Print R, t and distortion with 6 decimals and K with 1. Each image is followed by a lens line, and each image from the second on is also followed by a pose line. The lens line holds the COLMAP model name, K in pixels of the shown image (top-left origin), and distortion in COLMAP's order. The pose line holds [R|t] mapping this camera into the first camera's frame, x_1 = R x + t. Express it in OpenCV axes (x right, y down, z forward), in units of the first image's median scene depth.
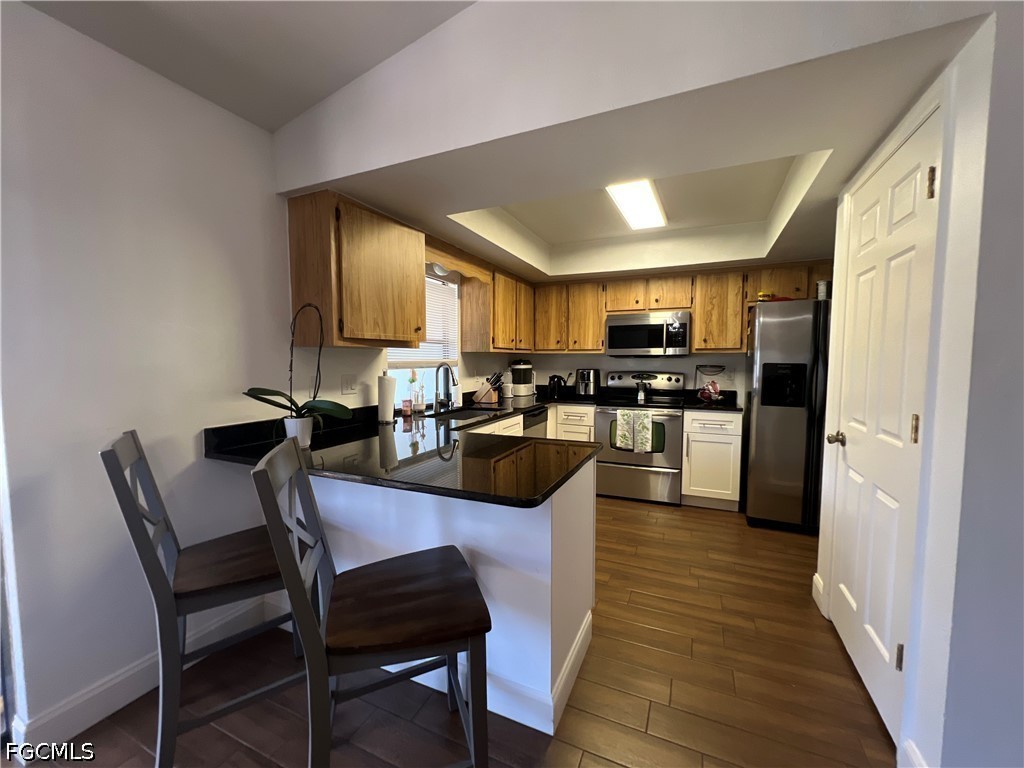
lens RADIAL K [[409.7, 0, 511.5], [0, 409.7, 386.4], [0, 0, 1]] dist [-0.001985, 0.001114]
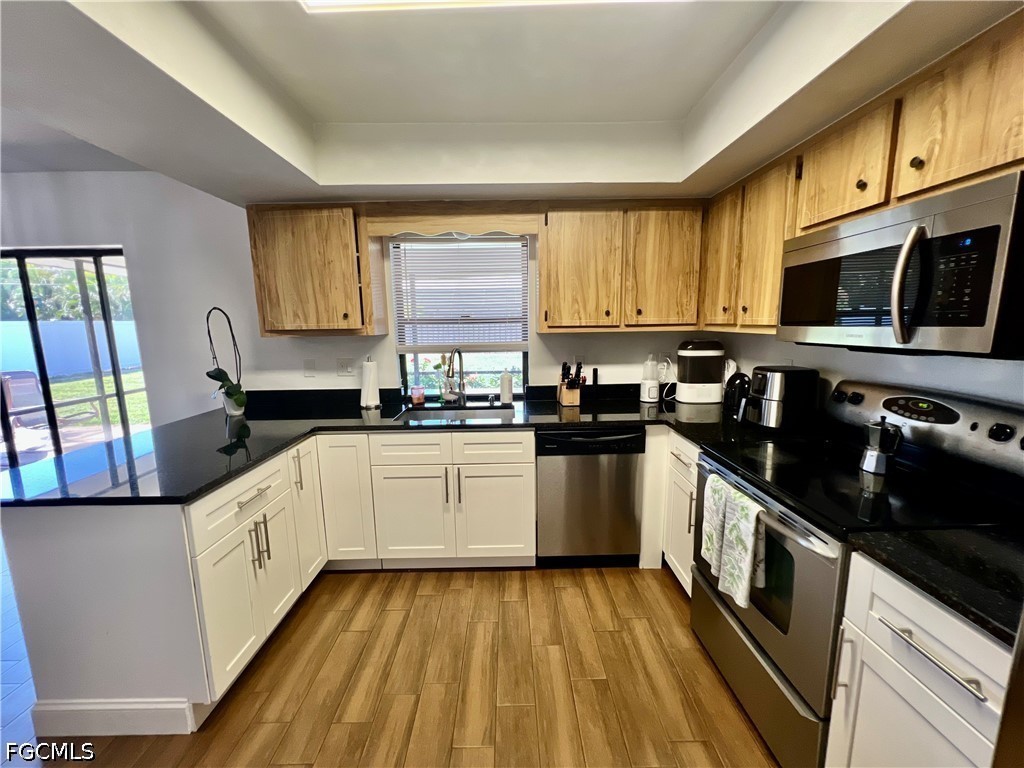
lens RADIAL K [[411.4, 0, 512.0], [0, 411.4, 384.0], [0, 0, 1]] dist [0.000256, 0.000230]
pose [[0.425007, 0.127269, -0.896198, 0.650939], [-0.043974, 0.991801, 0.119991, -0.092572], [0.904121, -0.011588, 0.427119, 0.757953]]
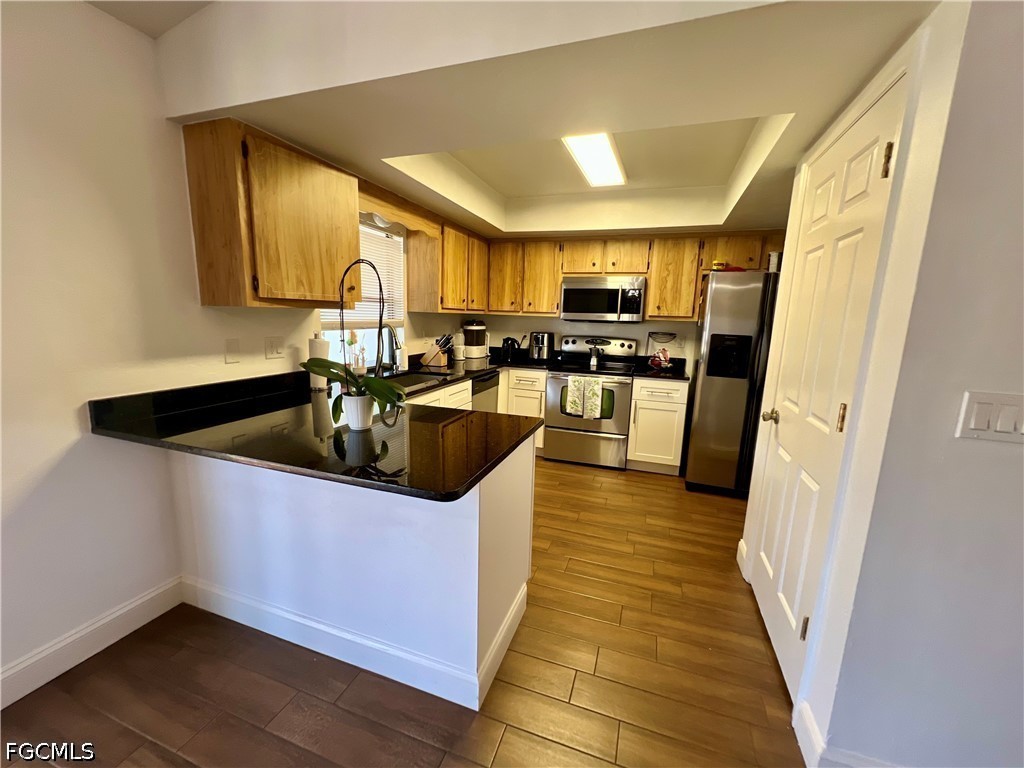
lens RADIAL K [[409.7, 0, 511.5], [0, 409.7, 386.4], [0, 0, 1]] dist [-0.001985, 0.001114]
pose [[0.995599, 0.014857, 0.092528, 0.035632], [-0.024822, 0.993895, 0.107501, -0.024482], [-0.090366, -0.109324, 0.989890, 0.036794]]
